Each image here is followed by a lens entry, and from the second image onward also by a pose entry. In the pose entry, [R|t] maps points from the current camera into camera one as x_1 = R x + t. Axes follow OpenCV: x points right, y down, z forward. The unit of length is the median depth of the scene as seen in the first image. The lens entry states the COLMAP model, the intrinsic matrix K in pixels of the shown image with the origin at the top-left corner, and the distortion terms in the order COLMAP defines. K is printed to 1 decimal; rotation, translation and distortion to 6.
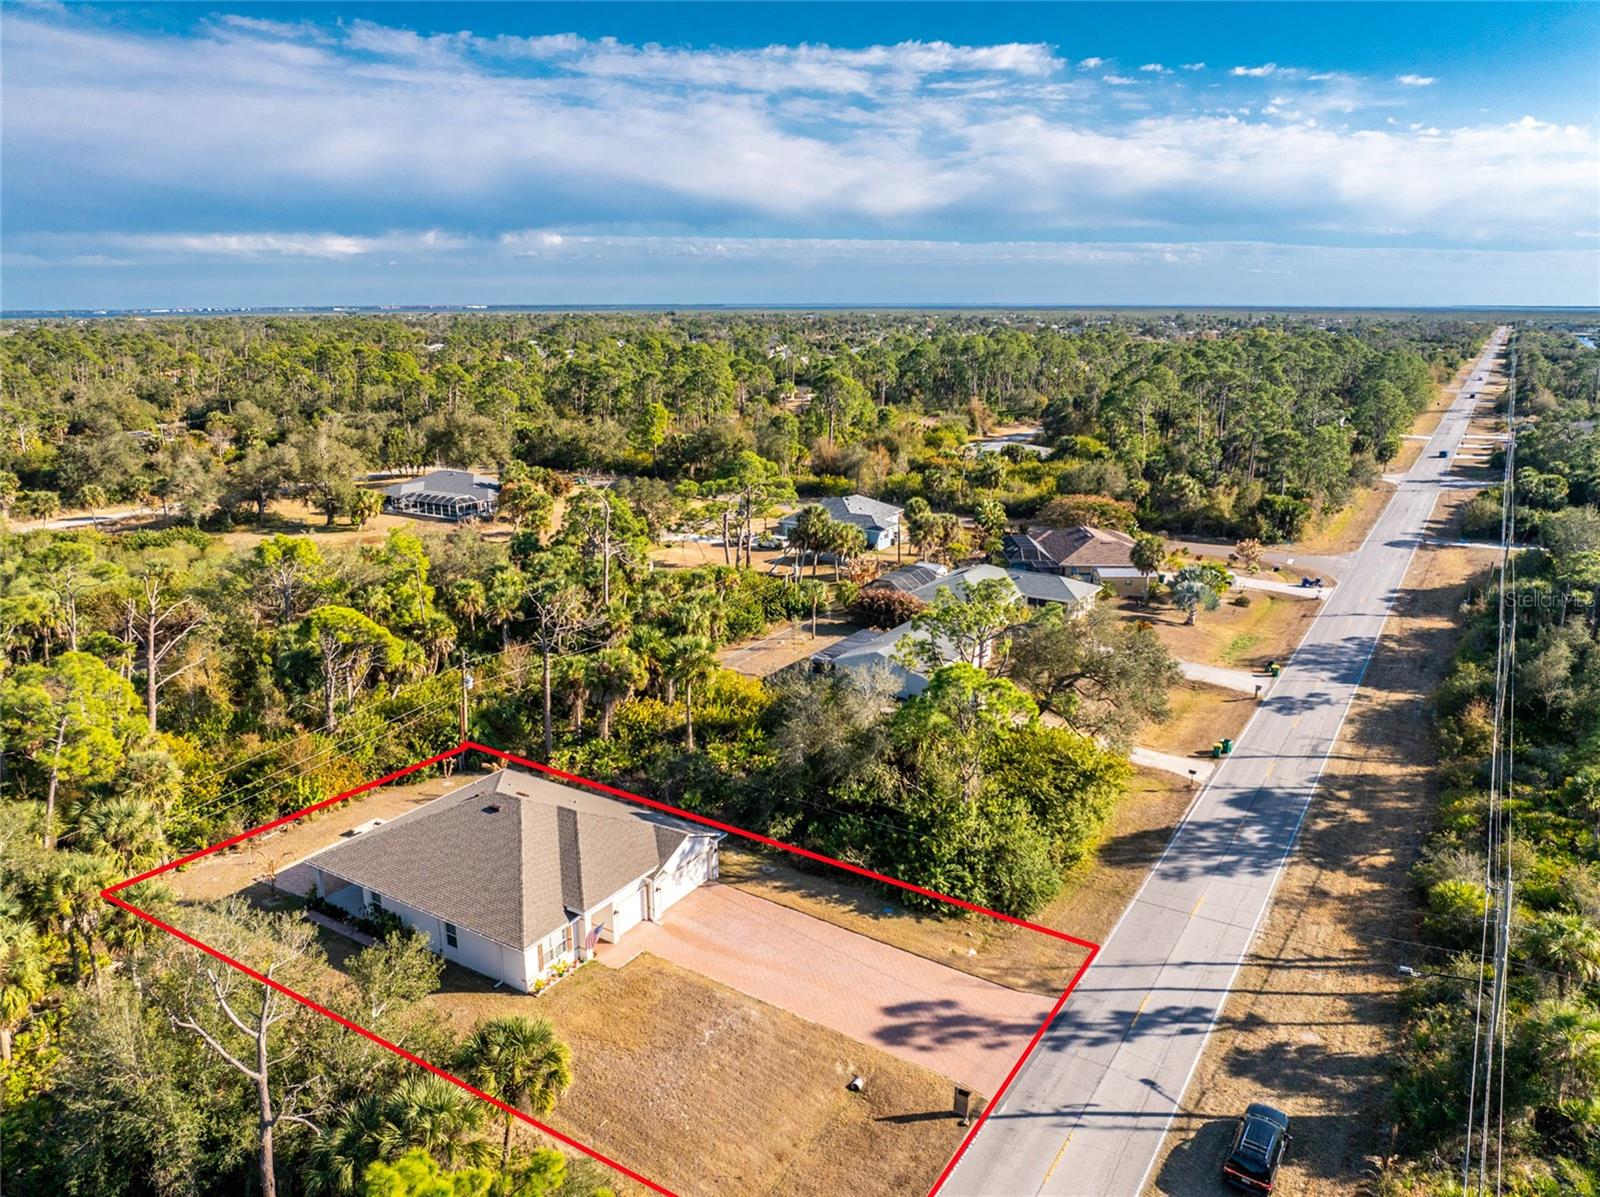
lens RADIAL K [[1124.8, 0, 800.0], [0, 1124.8, 598.5], [0, 0, 1]] dist [-0.034958, 0.005135]
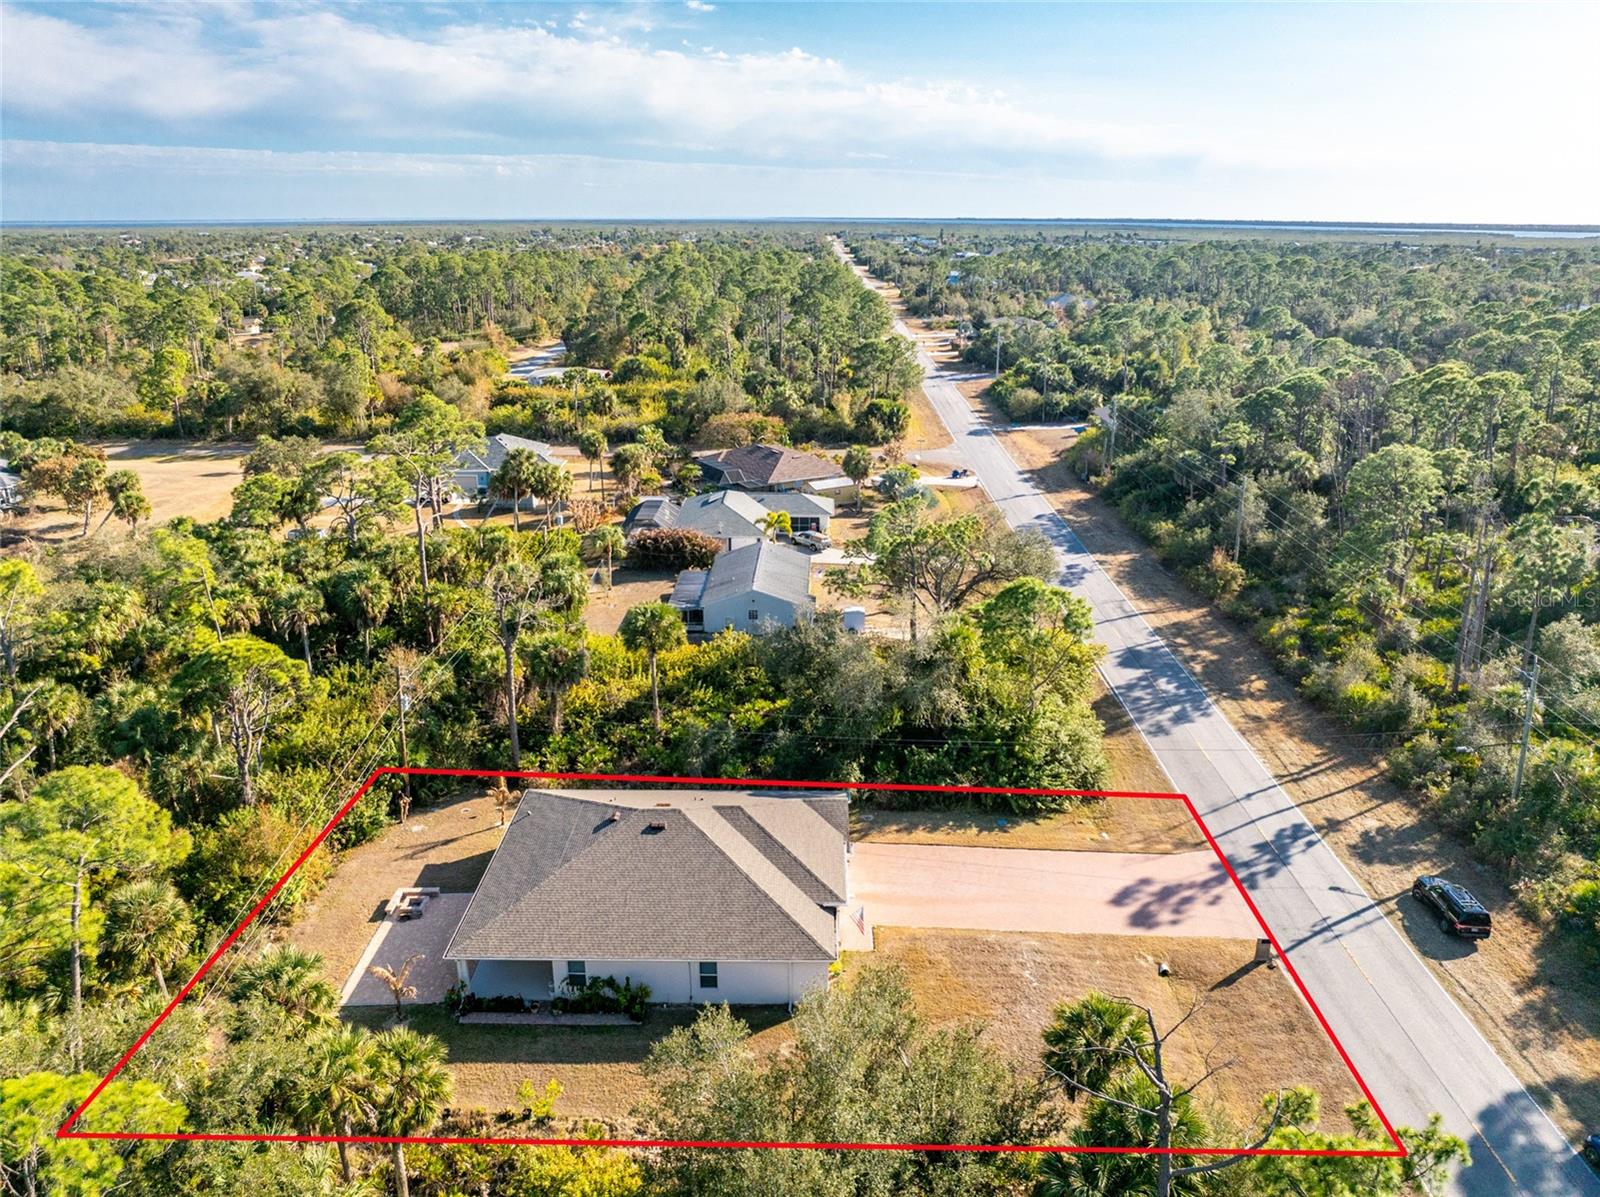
lens RADIAL K [[1124.8, 0, 800.0], [0, 1124.8, 598.5], [0, 0, 1]] dist [-0.034958, 0.005135]
pose [[0.852916, -0.163952, 0.495635, -0.539406], [0.128636, 0.986134, 0.104841, -0.059348], [-0.505952, -0.025664, 0.862180, 0.186395]]
